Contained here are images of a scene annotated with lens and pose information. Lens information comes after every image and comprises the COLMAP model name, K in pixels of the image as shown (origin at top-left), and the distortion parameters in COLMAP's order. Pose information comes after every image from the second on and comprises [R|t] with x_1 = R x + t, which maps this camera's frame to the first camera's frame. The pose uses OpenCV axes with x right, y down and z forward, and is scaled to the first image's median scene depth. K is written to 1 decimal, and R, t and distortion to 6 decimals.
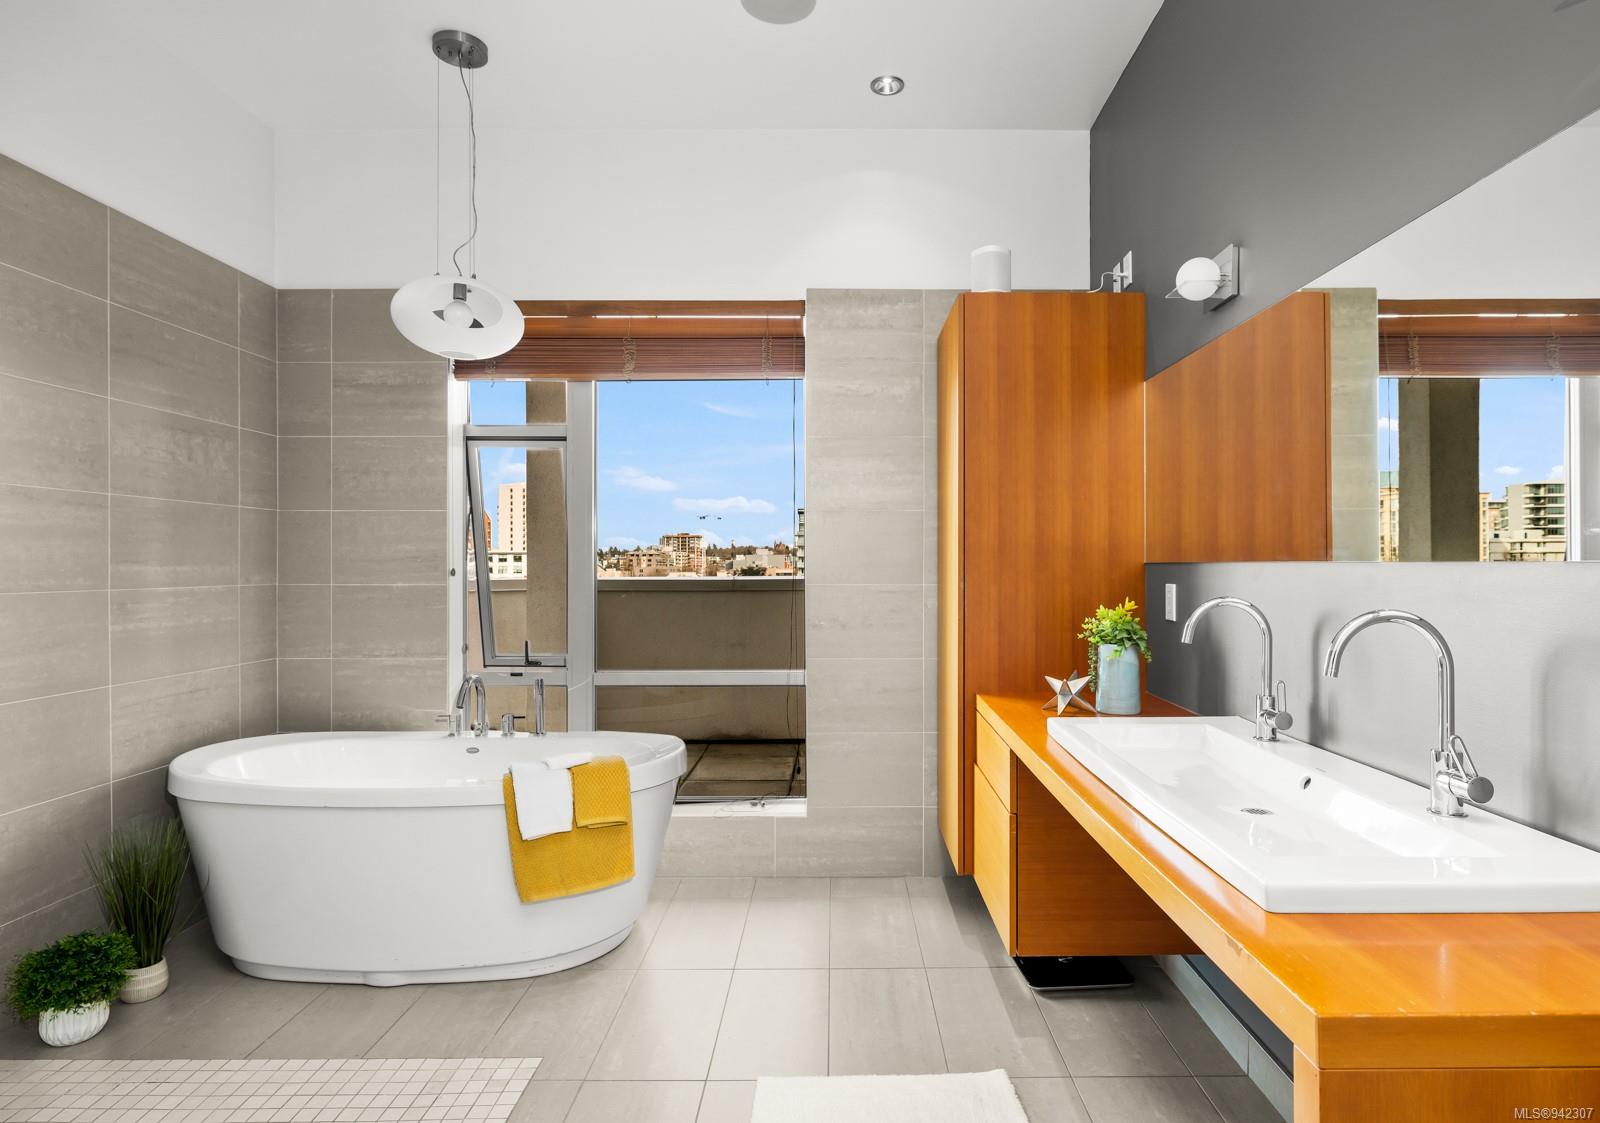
lens RADIAL K [[912.6, 0, 804.8], [0, 912.6, 559.9], [0, 0, 1]] dist [-0.000549, -0.000153]
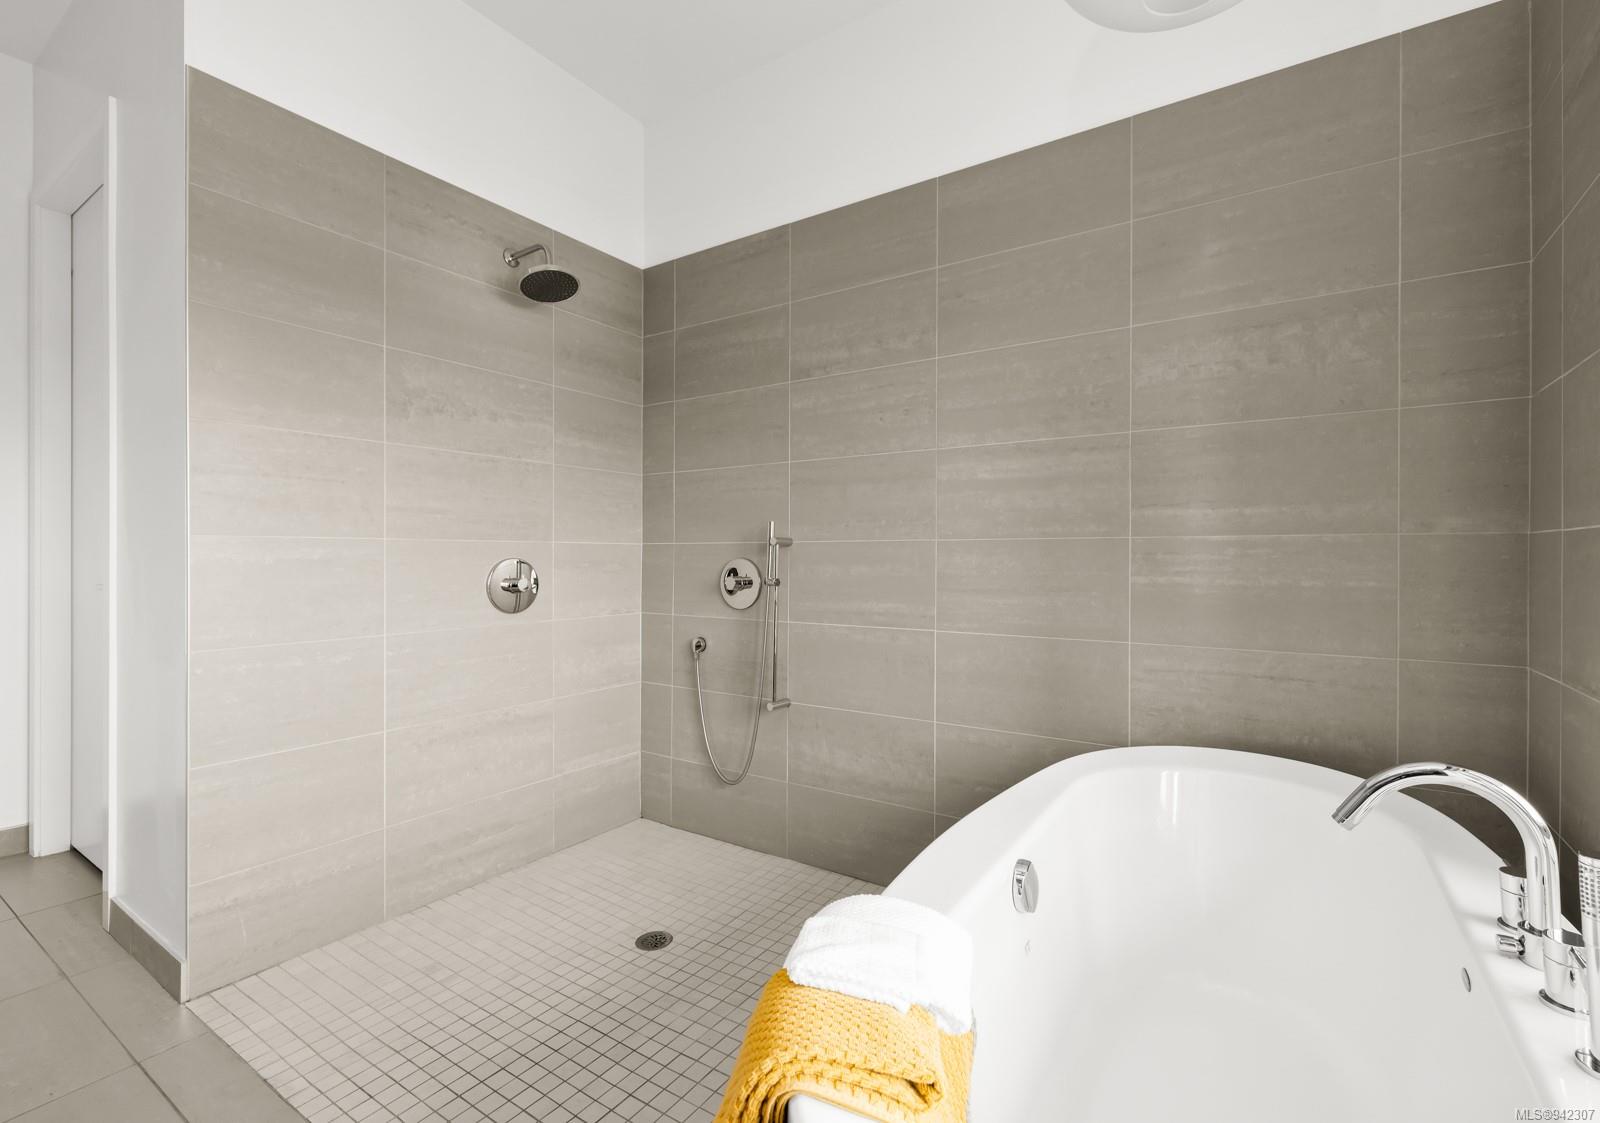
lens RADIAL K [[717.4, 0, 799.2], [0, 717.4, 560.8], [0, 0, 1]] dist [-0.000062, -0.000060]
pose [[-0.522126, 0.000069, -0.852868, 0.020772], [-0.001275, 0.999999, 0.000861, 0.054394], [0.852867, 0.001537, -0.522126, 1.054154]]
